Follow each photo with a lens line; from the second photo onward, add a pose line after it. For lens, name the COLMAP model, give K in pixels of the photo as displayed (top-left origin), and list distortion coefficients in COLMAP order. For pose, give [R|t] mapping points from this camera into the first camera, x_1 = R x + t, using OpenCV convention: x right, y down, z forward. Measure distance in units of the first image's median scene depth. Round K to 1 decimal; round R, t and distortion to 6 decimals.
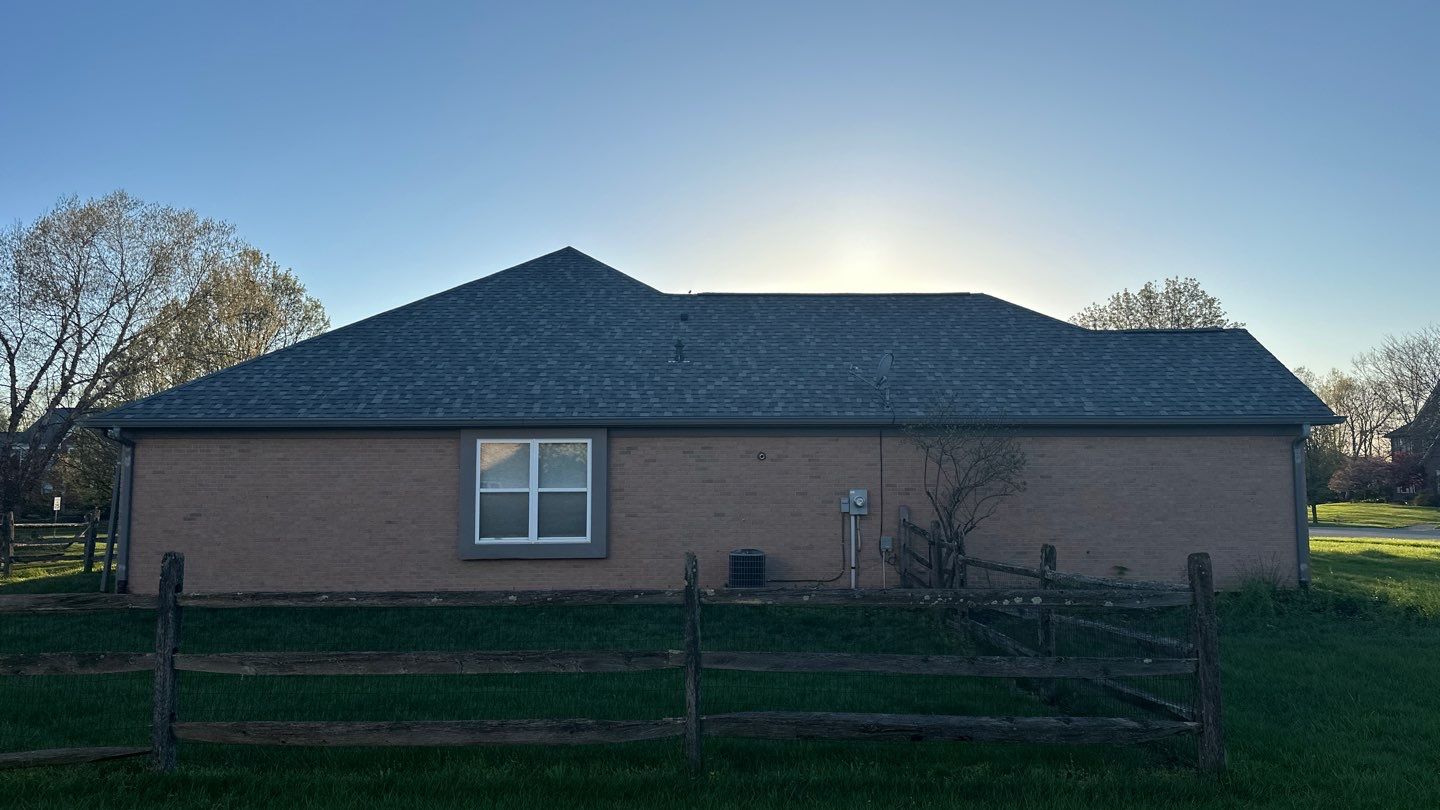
lens RADIAL K [[991.3, 0, 718.8], [0, 991.3, 407.9], [0, 0, 1]] dist [0.070296, -0.010952]
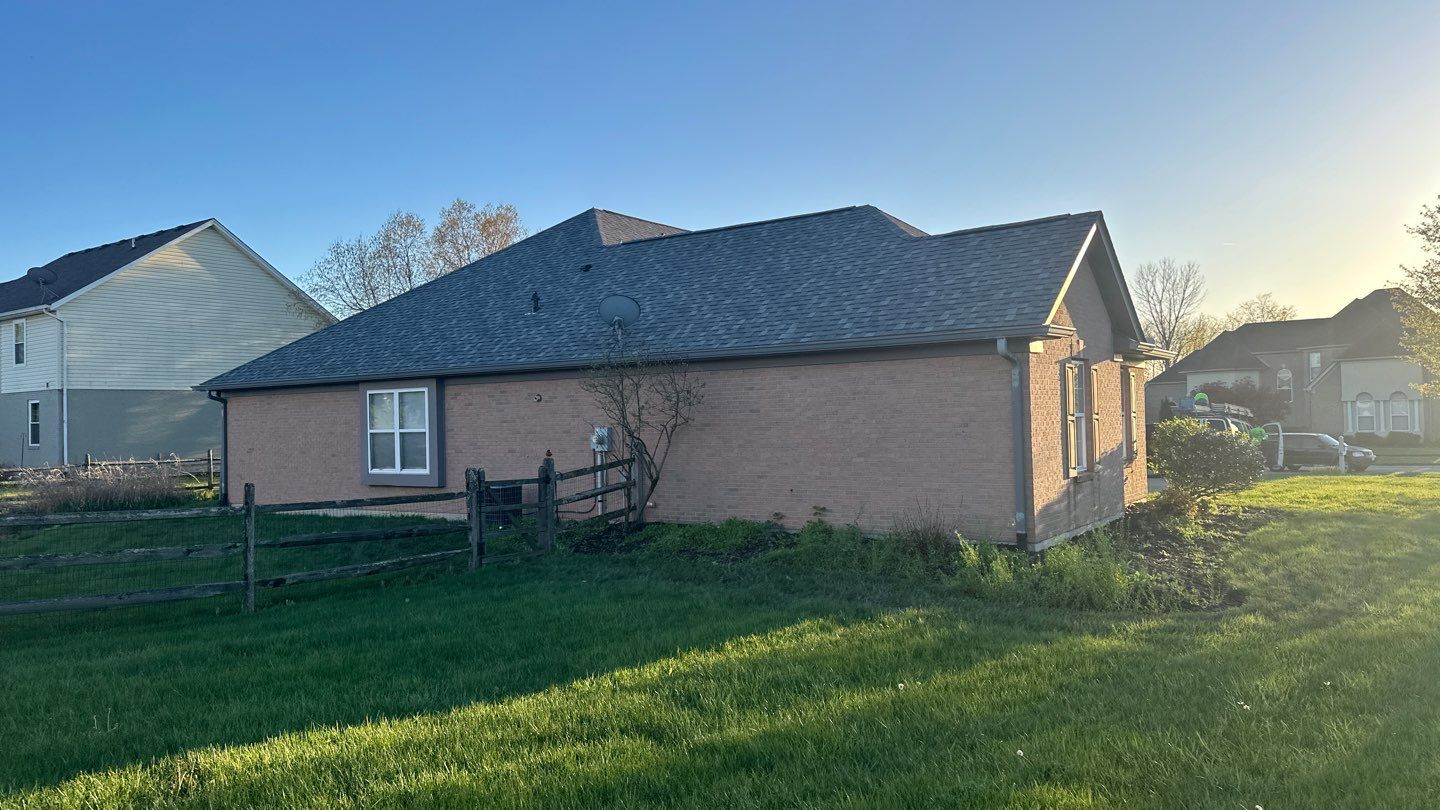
lens RADIAL K [[991.3, 0, 726.3], [0, 991.3, 394.1], [0, 0, 1]] dist [0.070296, -0.010952]
pose [[0.818149, -0.029826, -0.574232, 0.845705], [0.066301, 0.996886, 0.042685, 0.011457], [0.571171, -0.072995, 0.817579, 0.220990]]
